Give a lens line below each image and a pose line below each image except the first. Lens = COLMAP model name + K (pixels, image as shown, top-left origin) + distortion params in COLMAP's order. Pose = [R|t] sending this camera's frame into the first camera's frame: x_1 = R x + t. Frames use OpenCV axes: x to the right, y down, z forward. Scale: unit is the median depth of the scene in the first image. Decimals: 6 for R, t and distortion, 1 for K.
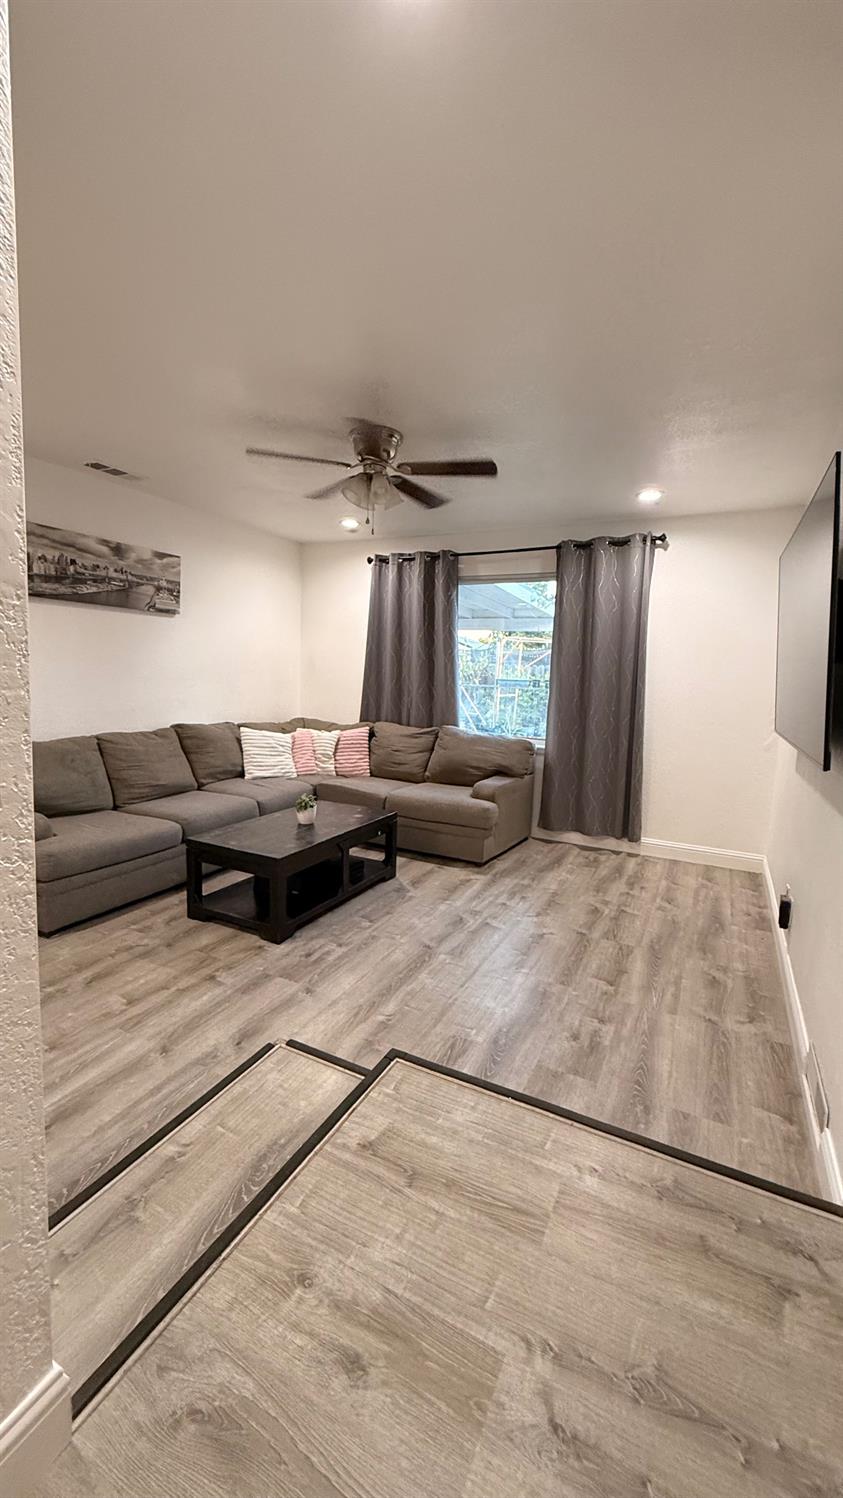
lens RADIAL K [[599.1, 0, 419.2], [0, 599.1, 746.2], [0, 0, 1]] dist [-0.000132, 0.000397]
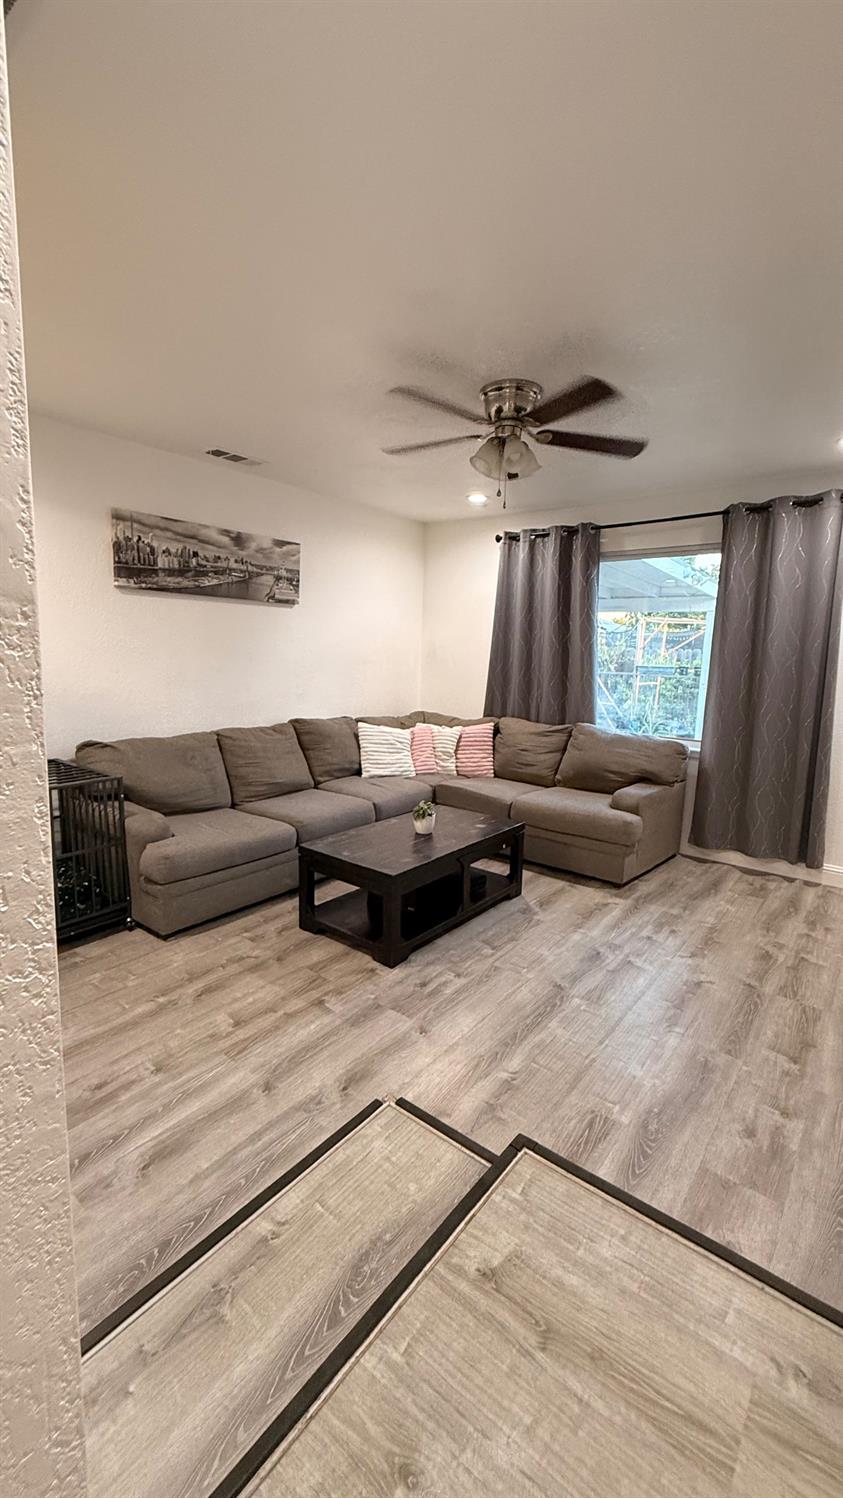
lens RADIAL K [[599.1, 0, 419.6], [0, 599.1, 746.3], [0, 0, 1]] dist [-0.000132, 0.000397]
pose [[0.979947, 0.022861, -0.197941, -0.021275], [-0.016310, 0.999266, 0.034663, -0.042694], [0.198589, -0.030739, 0.979601, 0.131961]]
